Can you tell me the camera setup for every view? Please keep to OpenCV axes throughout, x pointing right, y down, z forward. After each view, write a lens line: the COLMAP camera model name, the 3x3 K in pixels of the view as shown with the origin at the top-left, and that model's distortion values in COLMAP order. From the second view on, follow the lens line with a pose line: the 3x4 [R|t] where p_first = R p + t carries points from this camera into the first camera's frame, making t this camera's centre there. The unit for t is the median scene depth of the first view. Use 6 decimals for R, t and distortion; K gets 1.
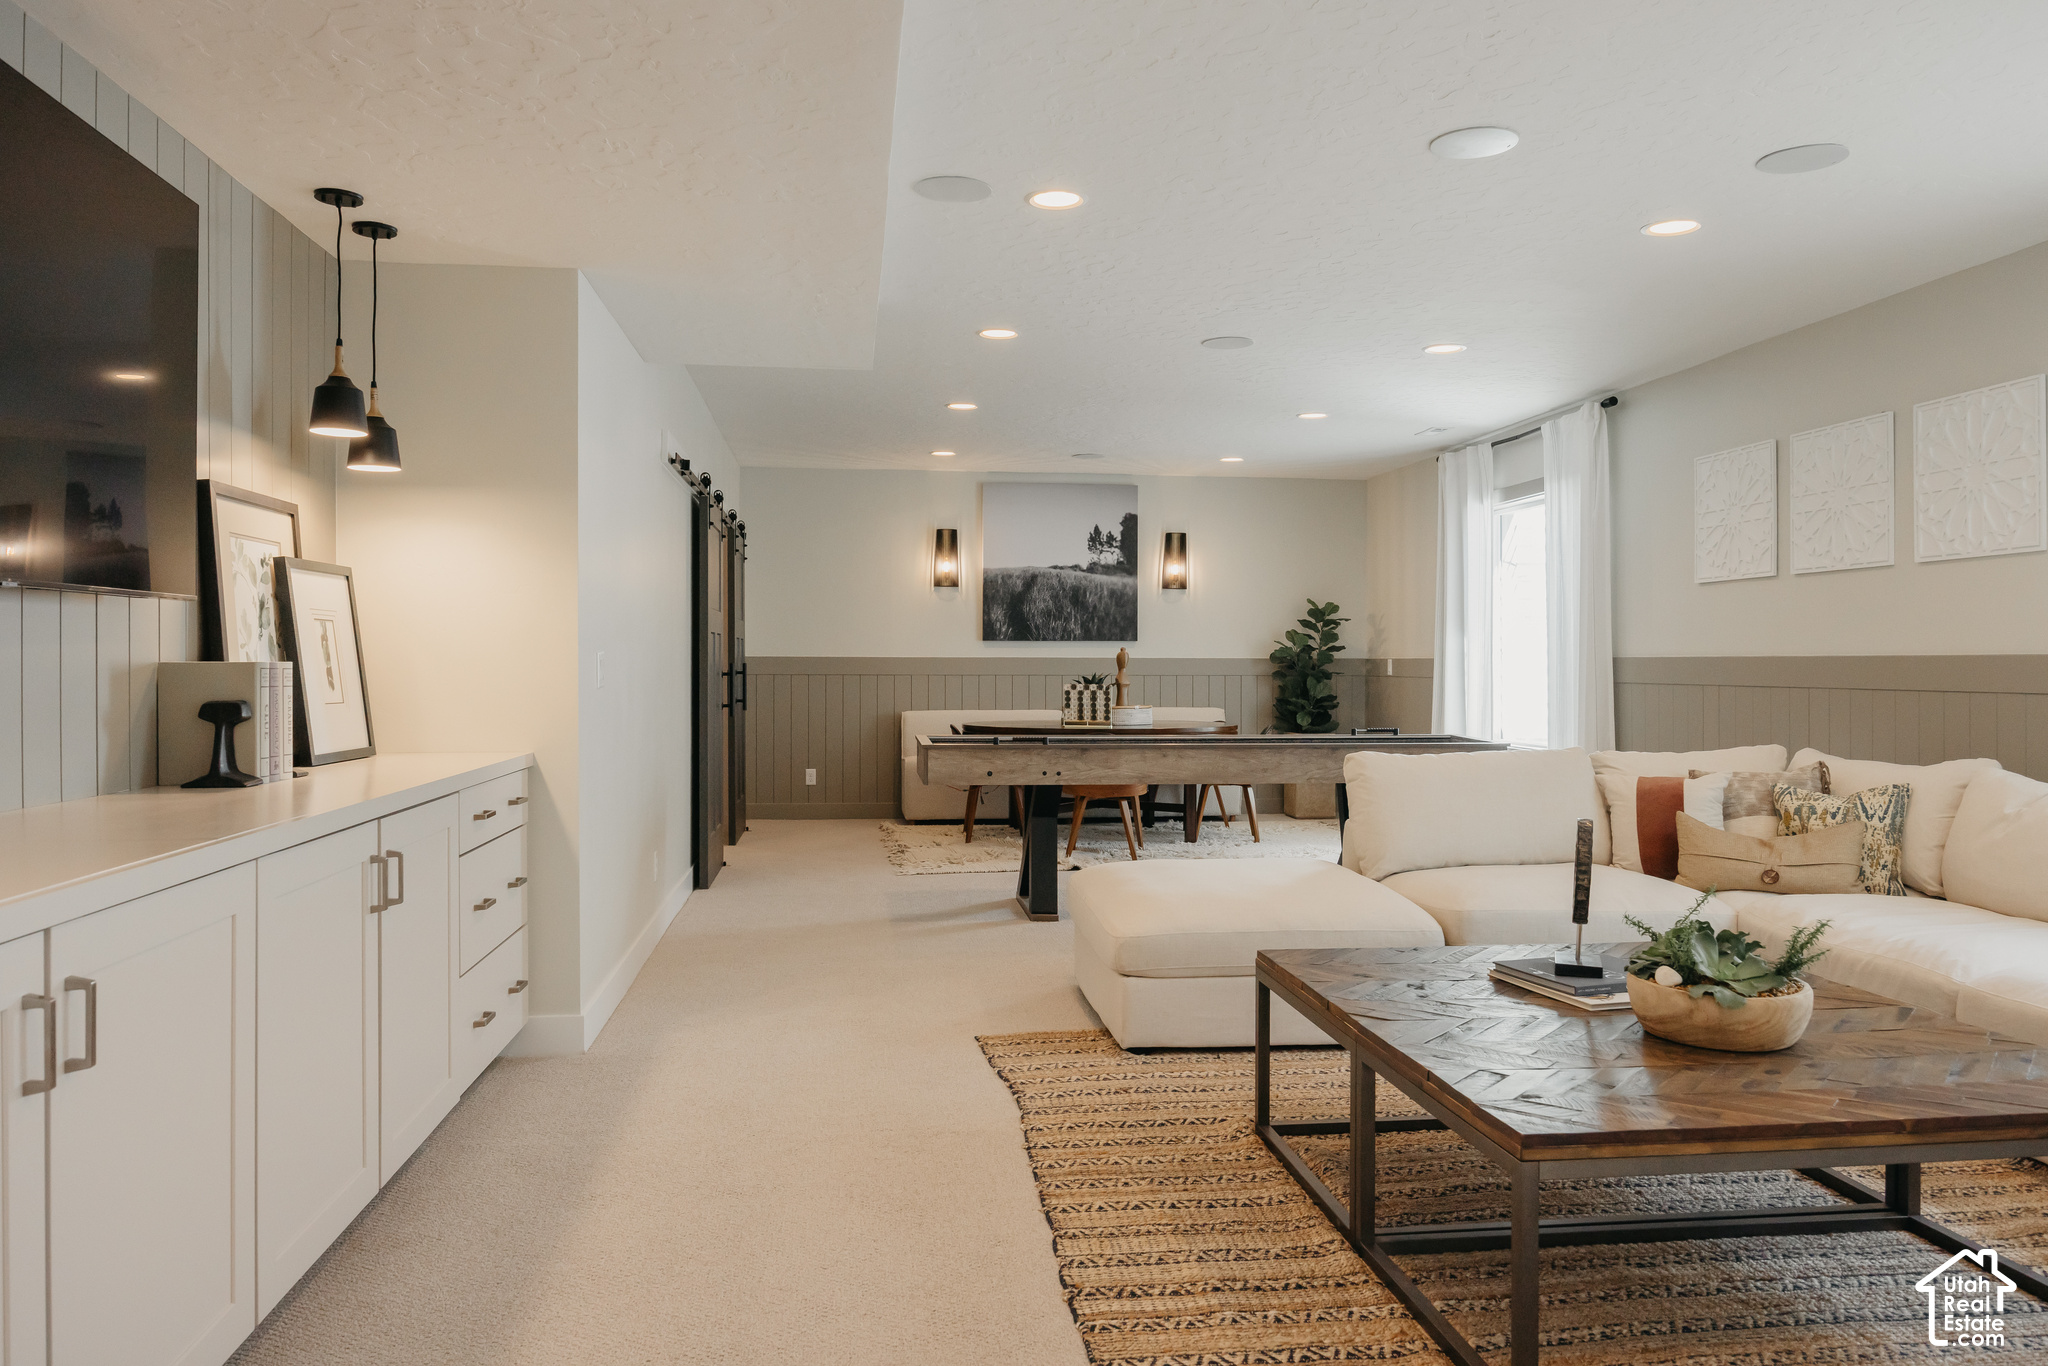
lens RADIAL K [[1468.8, 0, 1024.0], [0, 1468.8, 683.0], [0, 0, 1]] dist [0.000853, 0.000055]
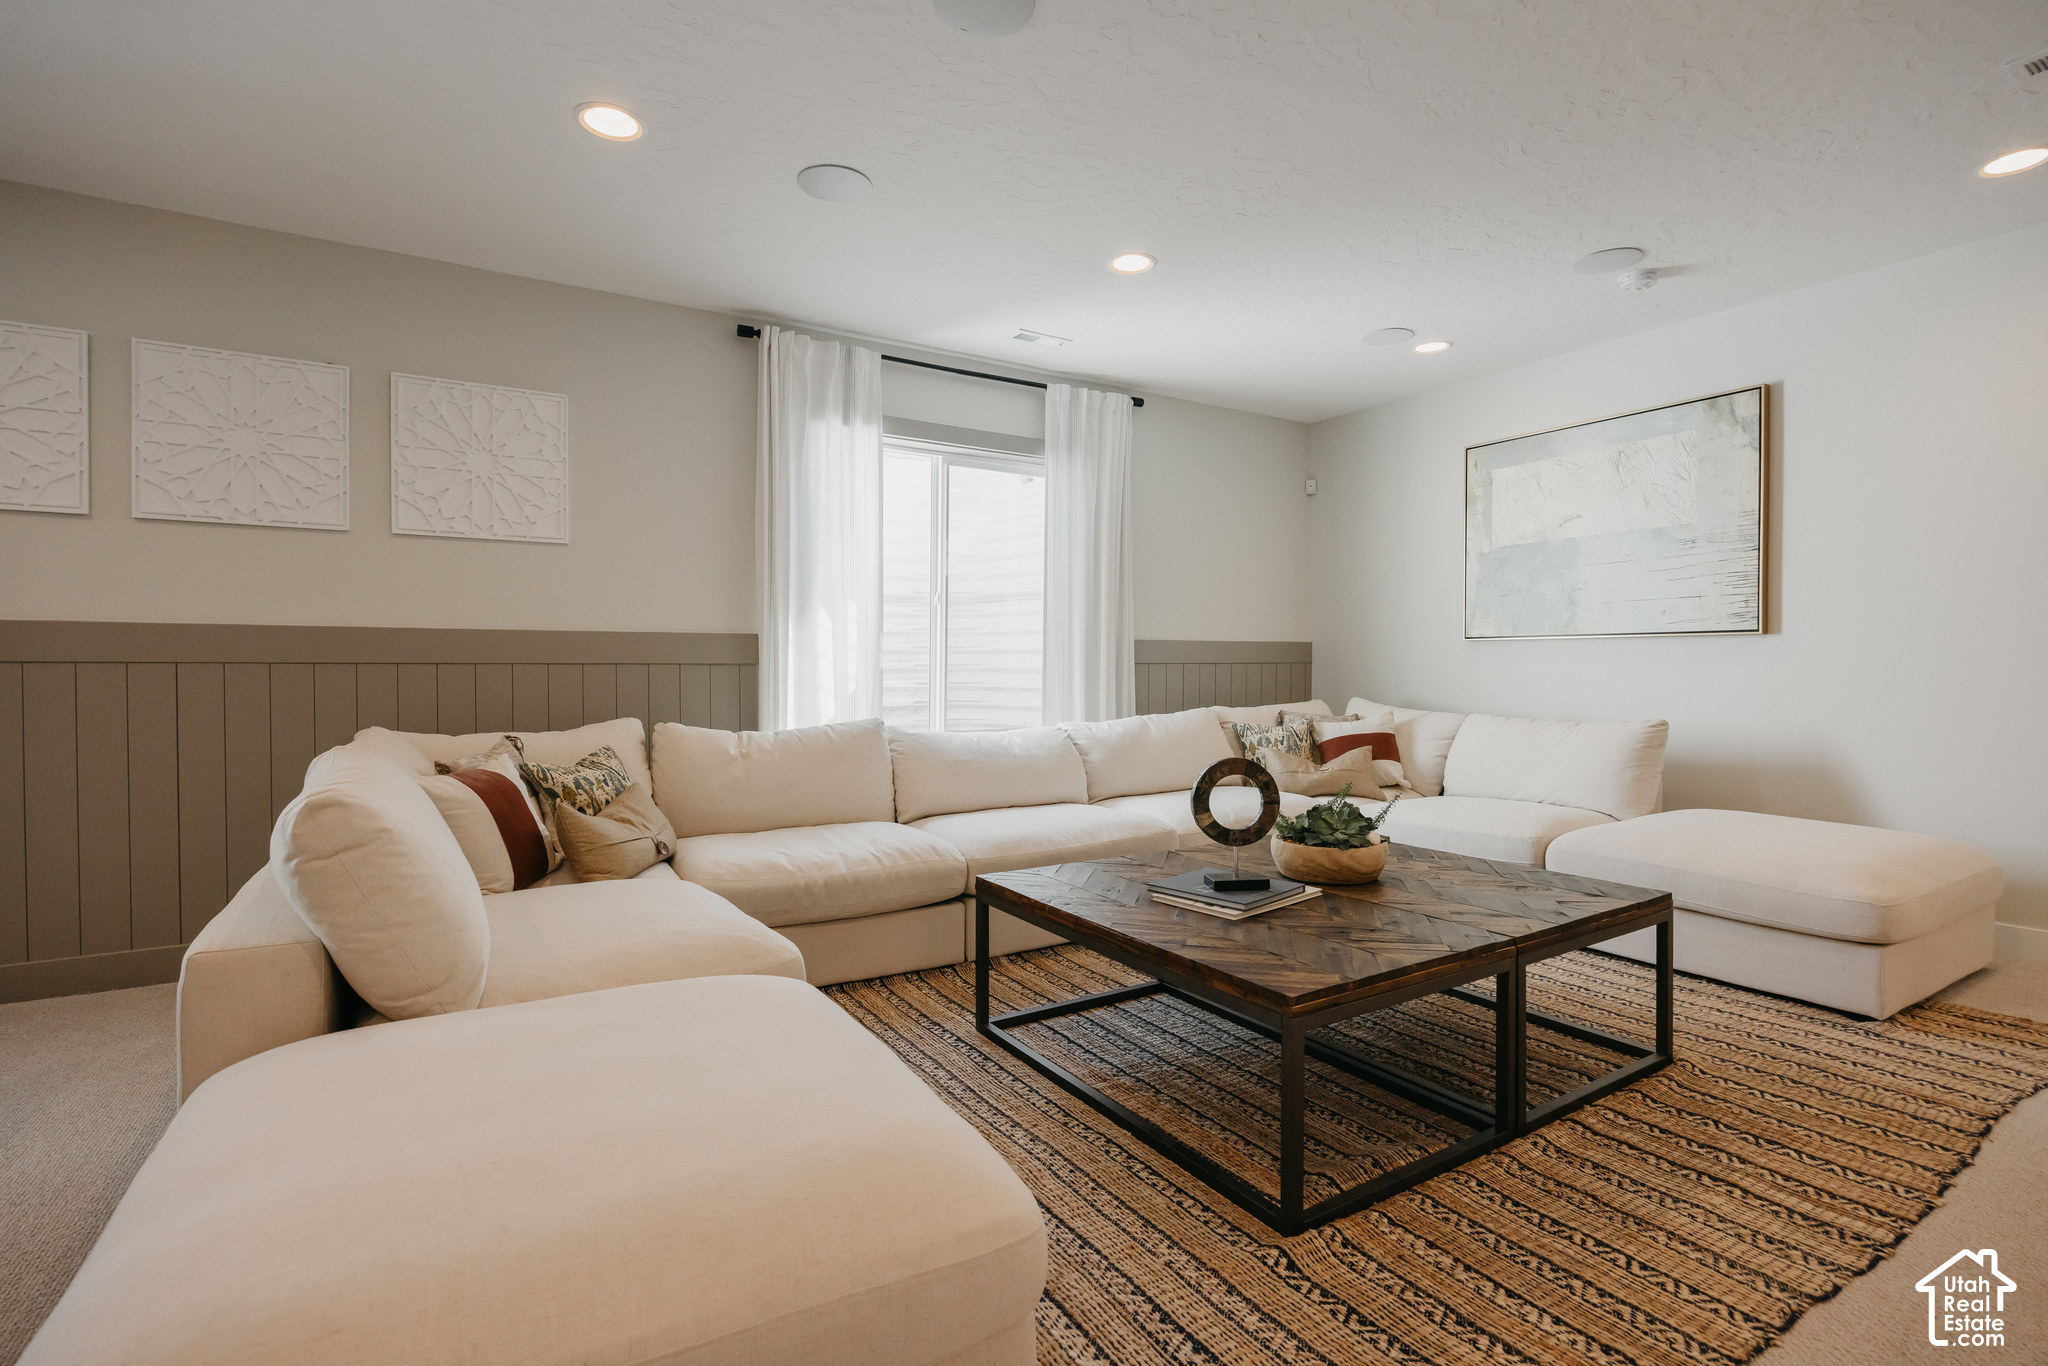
lens RADIAL K [[946.0, 0, 1024.0], [0, 946.0, 683.0], [0, 0, 1]] dist [-0.036095, 0.007218]
pose [[-0.417817, -0.024991, 0.908187, -0.145167], [0.002065, 0.999593, 0.028456, 0.001864], [-0.908529, 0.013765, -0.417596, 0.906318]]
